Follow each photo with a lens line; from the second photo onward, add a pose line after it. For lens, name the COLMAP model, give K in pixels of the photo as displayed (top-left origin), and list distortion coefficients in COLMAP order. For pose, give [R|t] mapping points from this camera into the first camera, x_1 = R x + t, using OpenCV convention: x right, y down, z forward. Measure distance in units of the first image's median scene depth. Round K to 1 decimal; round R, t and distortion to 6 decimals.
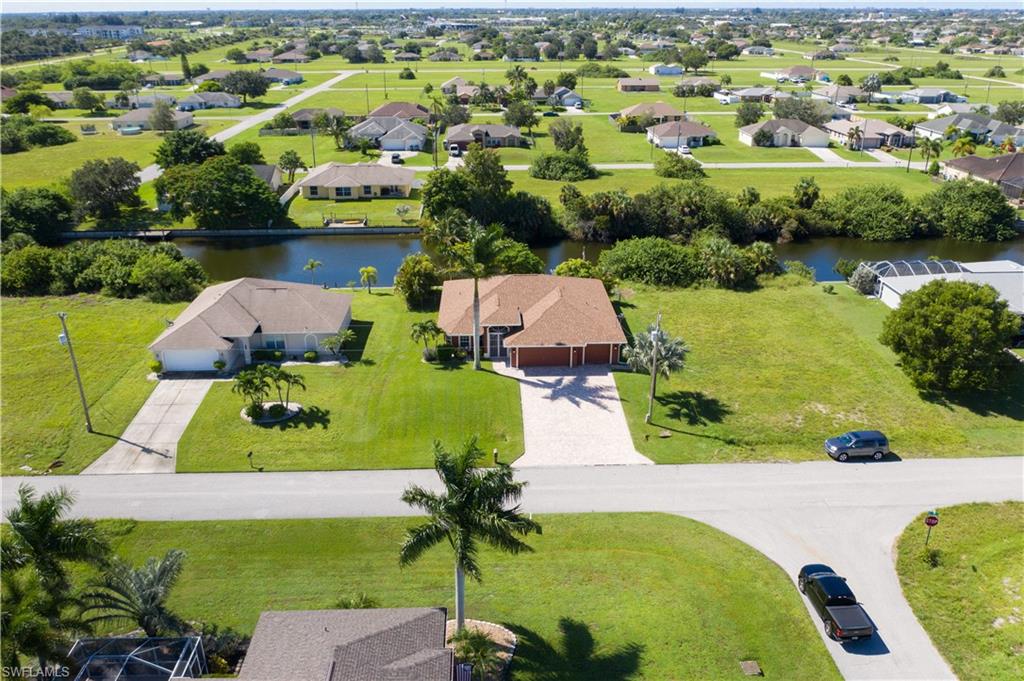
lens RADIAL K [[806.1, 0, 512.0], [0, 806.1, 340.5], [0, 0, 1]] dist [-0.007651, 0.004935]
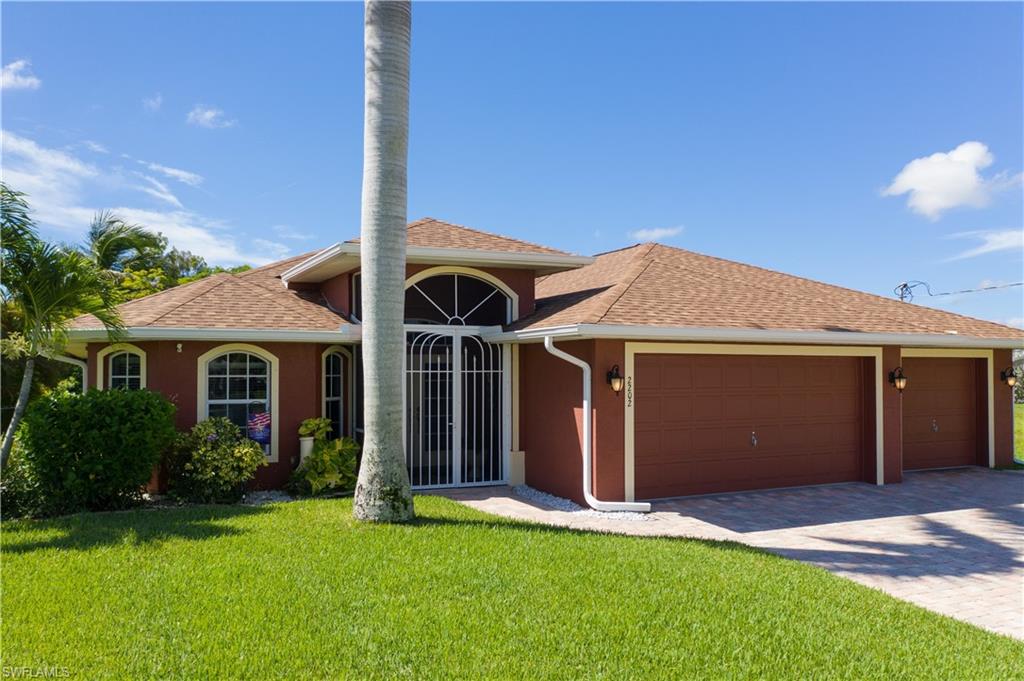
lens RADIAL K [[838.9, 0, 512.0], [0, 838.9, 340.5], [0, 0, 1]] dist [-0.003004, 0.002013]
pose [[0.919120, 0.014470, 0.393713, -0.045326], [0.150159, 0.911029, -0.384029, 0.037058], [-0.364241, 0.412088, 0.835172, 0.515041]]
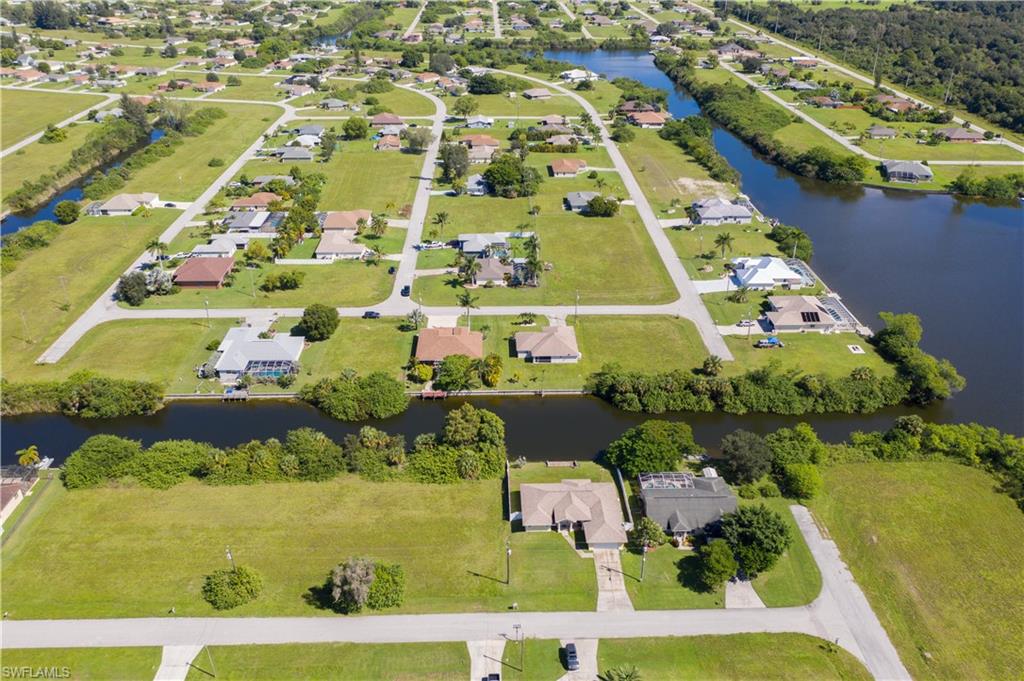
lens RADIAL K [[806.1, 0, 512.0], [0, 806.1, 340.5], [0, 0, 1]] dist [-0.007651, 0.004935]
pose [[-0.999992, -0.003652, 0.001872, -0.126311], [-0.000879, 0.636177, 0.771542, -1.391899], [-0.004009, 0.771534, -0.636175, 1.771694]]
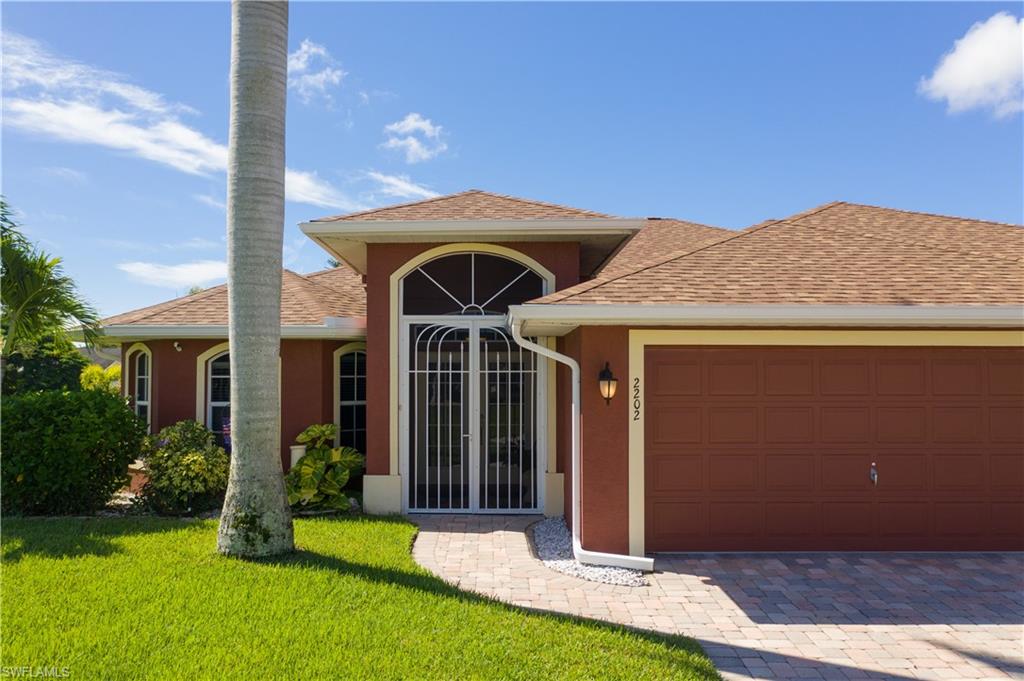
lens RADIAL K [[835.2, 0, 482.6], [0, 835.2, 344.5], [0, 0, 1]] dist [0.003662, 0.003362]
pose [[0.998747, -0.000969, -0.050035, -0.005136], [-0.019868, 0.909967, -0.414205, 0.032105], [0.045932, 0.414680, 0.908807, 0.528008]]
